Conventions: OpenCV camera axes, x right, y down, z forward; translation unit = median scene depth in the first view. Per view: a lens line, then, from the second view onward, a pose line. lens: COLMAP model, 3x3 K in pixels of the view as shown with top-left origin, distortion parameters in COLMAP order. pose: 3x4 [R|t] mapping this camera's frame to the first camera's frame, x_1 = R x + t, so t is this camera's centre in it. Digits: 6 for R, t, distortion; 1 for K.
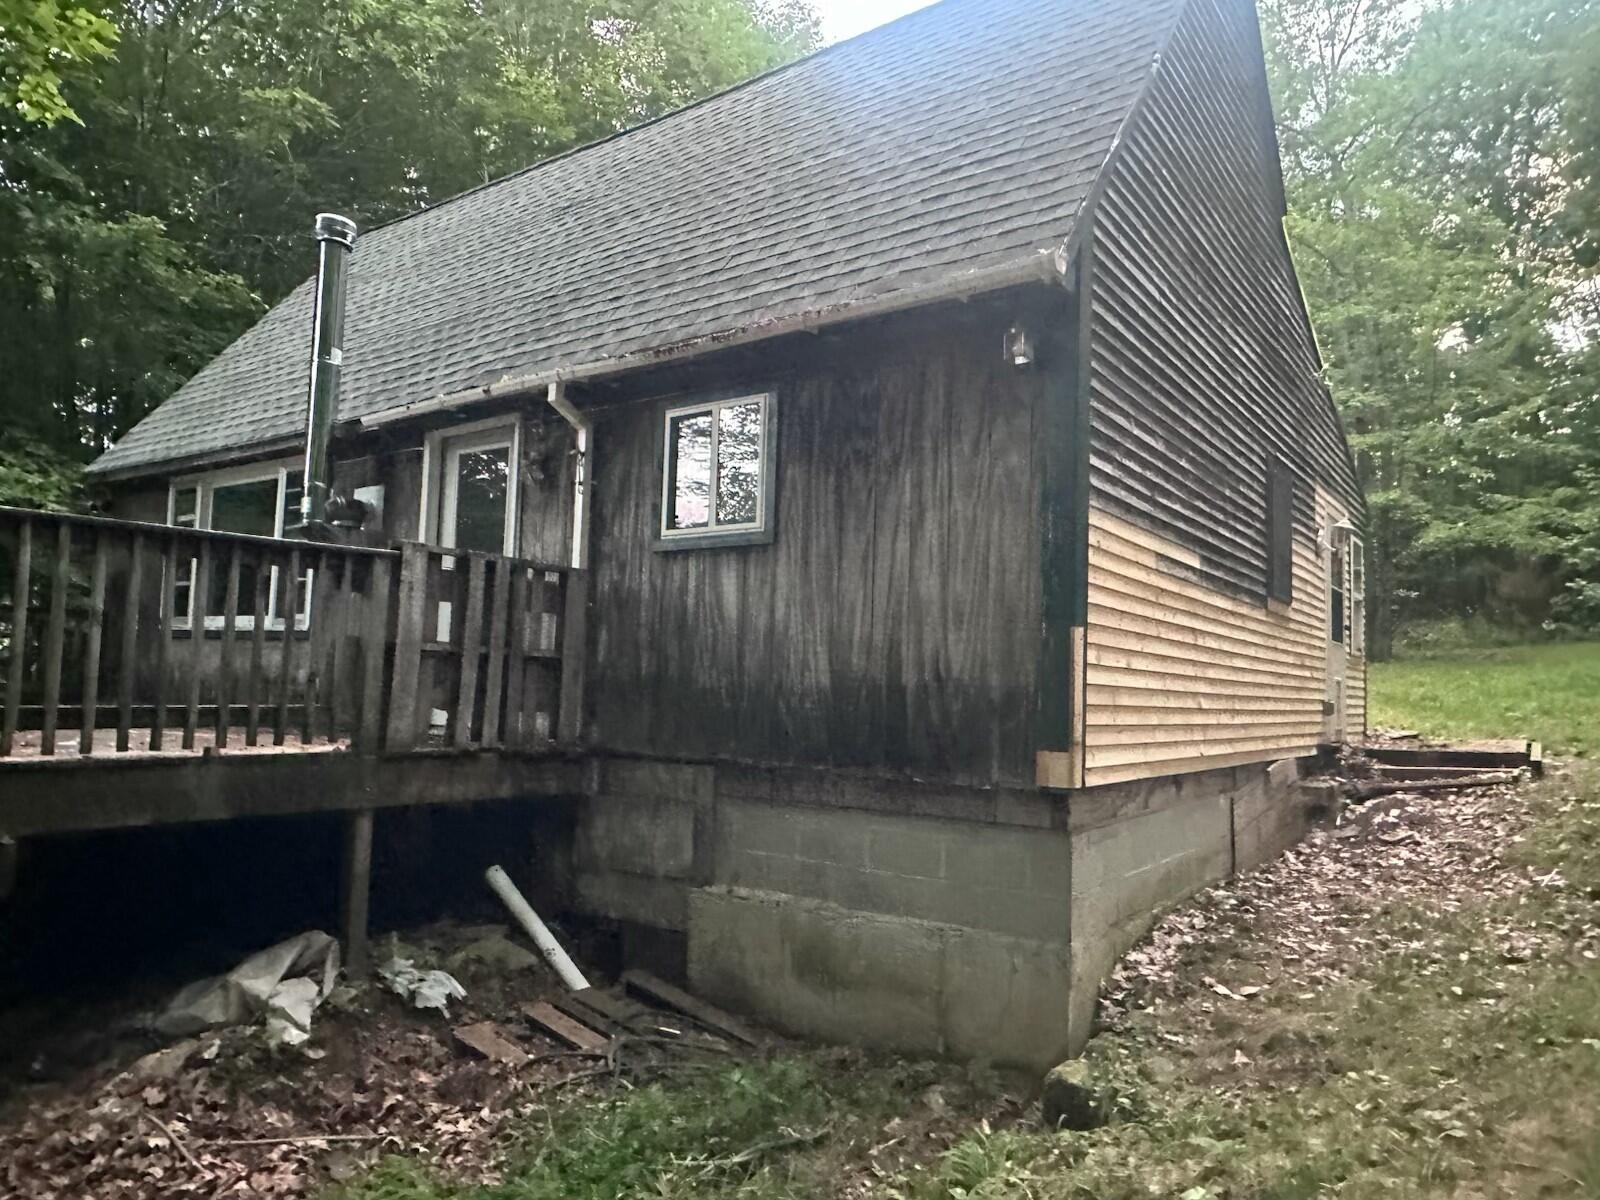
lens RADIAL K [[1050.7, 0, 804.7], [0, 1050.7, 606.9], [0, 0, 1]] dist [-0.000374, 0.000252]
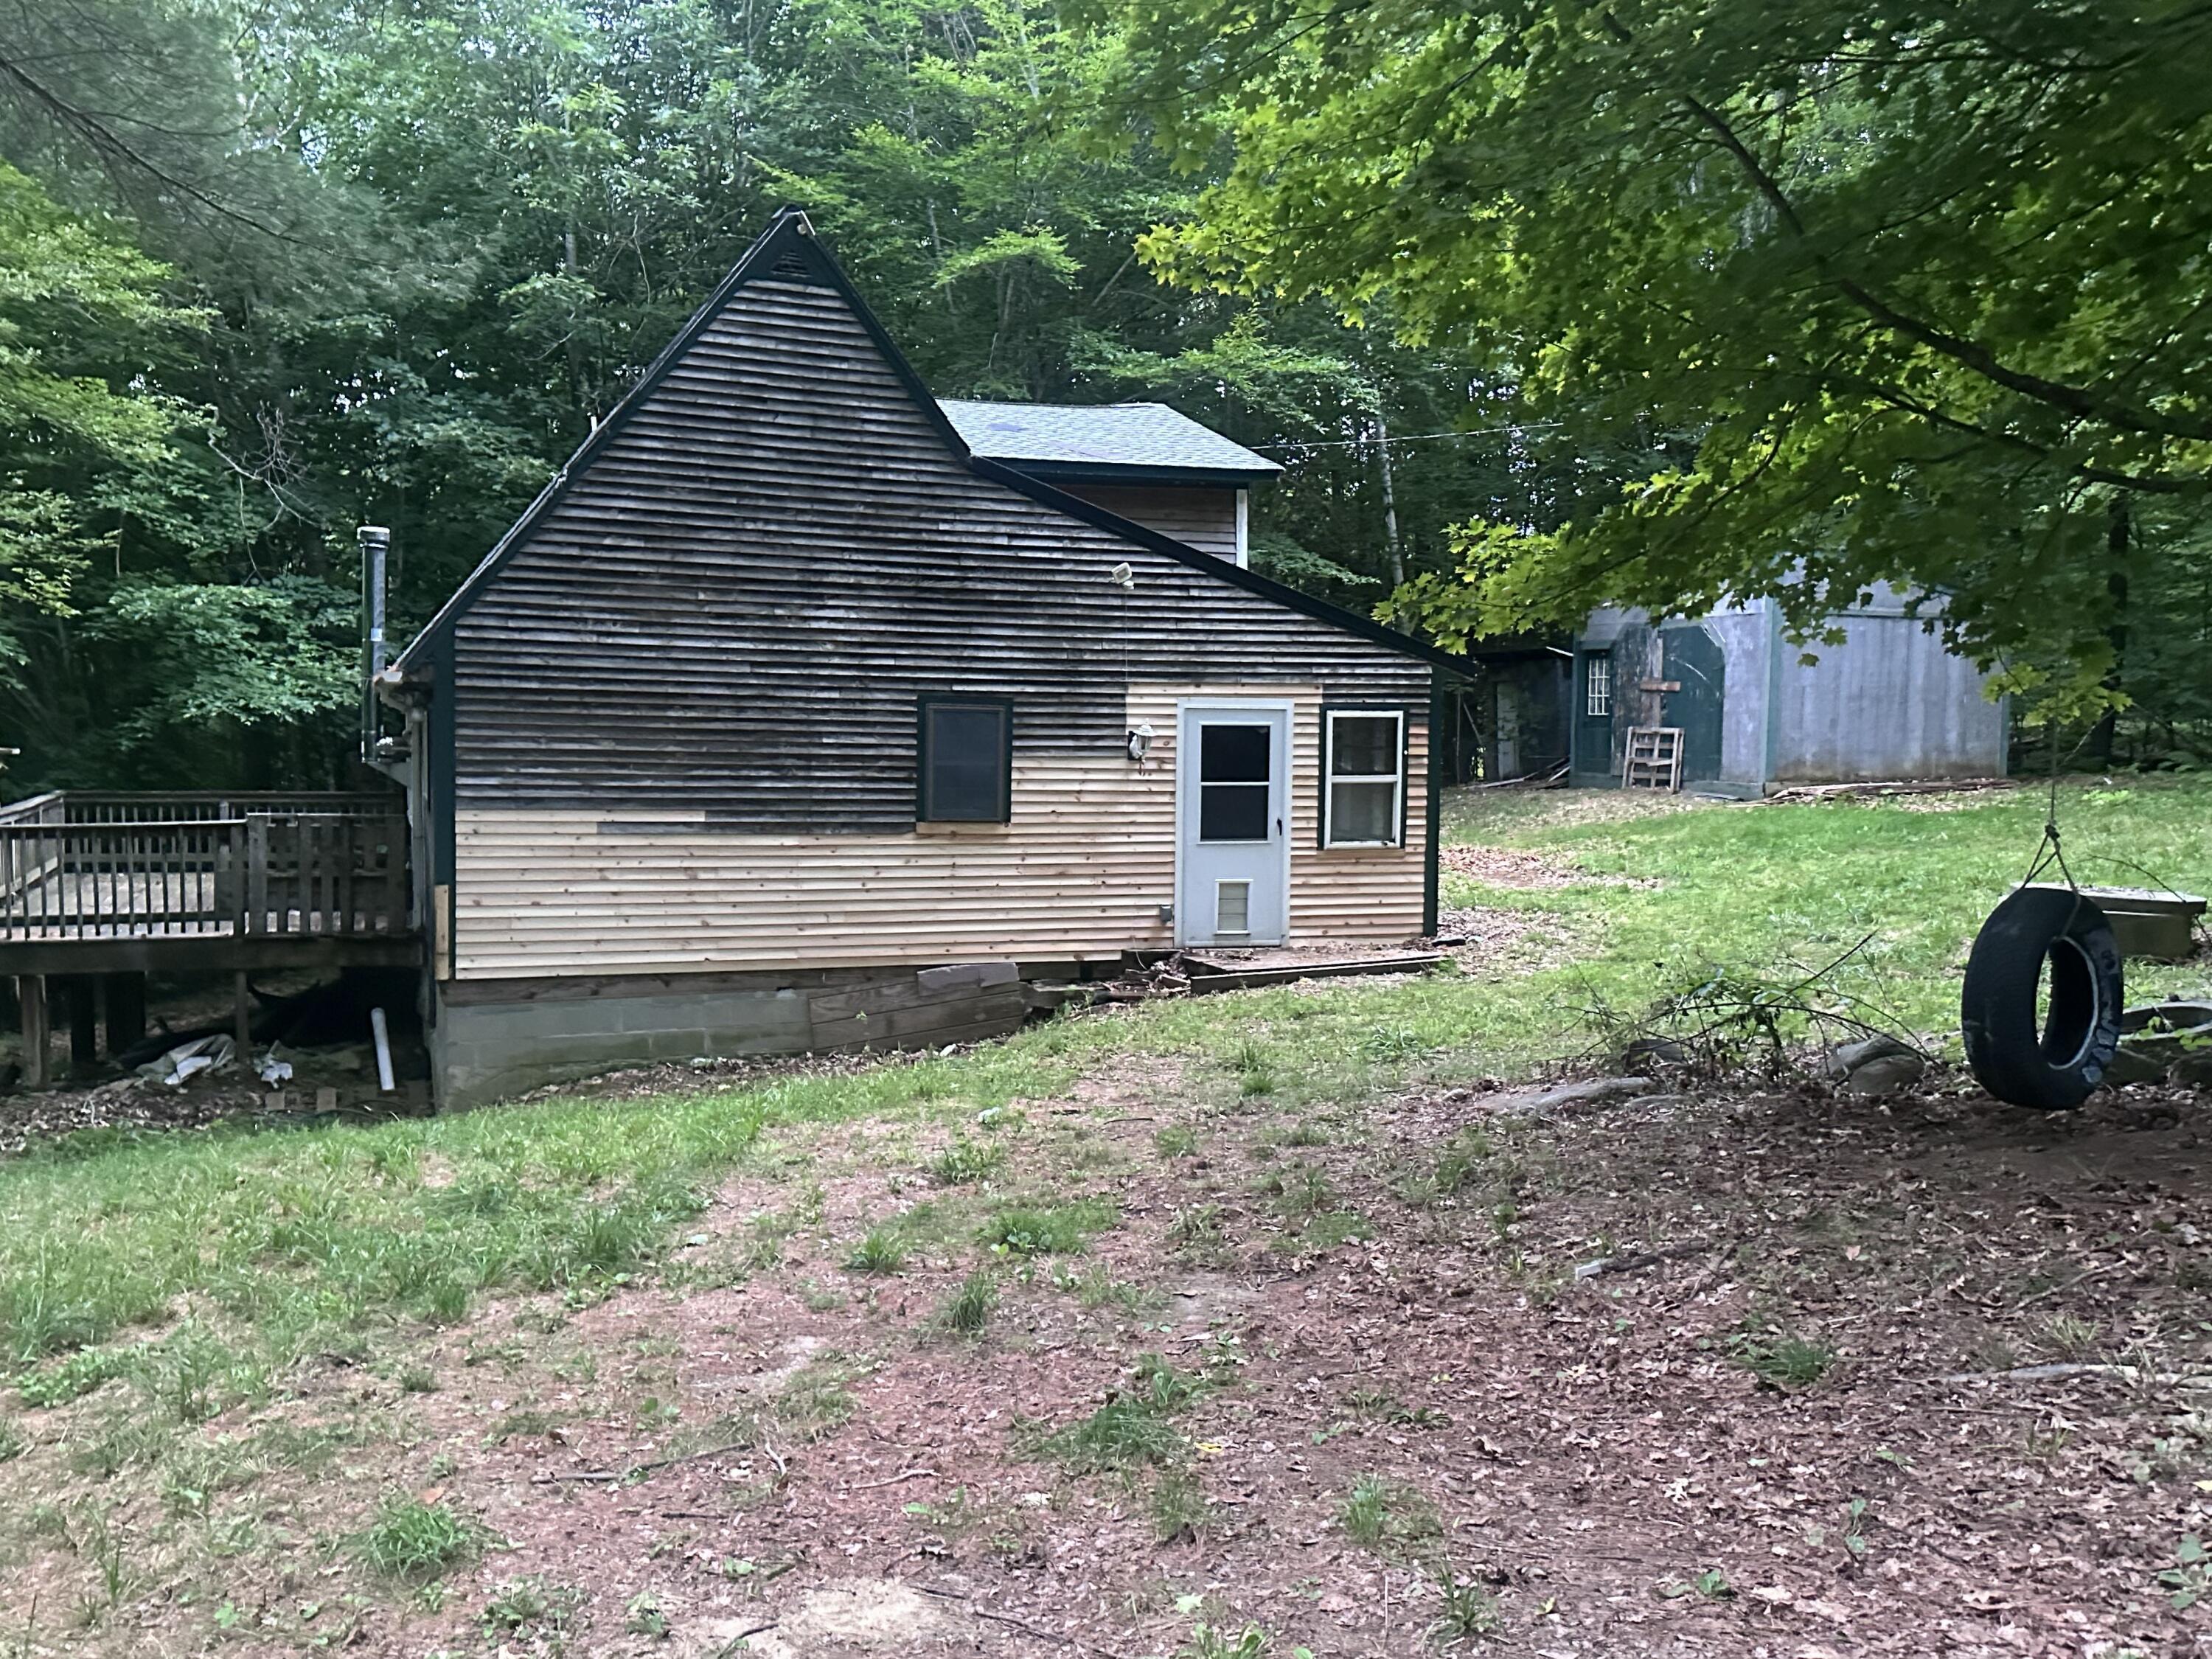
lens RADIAL K [[1886.7, 0, 1112.3], [0, 1886.7, 844.5], [0, 0, 1]] dist [0.196604, -0.395846]
pose [[0.839211, 0.018941, -0.543476, 2.370368], [0.050604, 0.992337, 0.112725, -0.282520], [0.541446, -0.122102, 0.831822, -0.810230]]
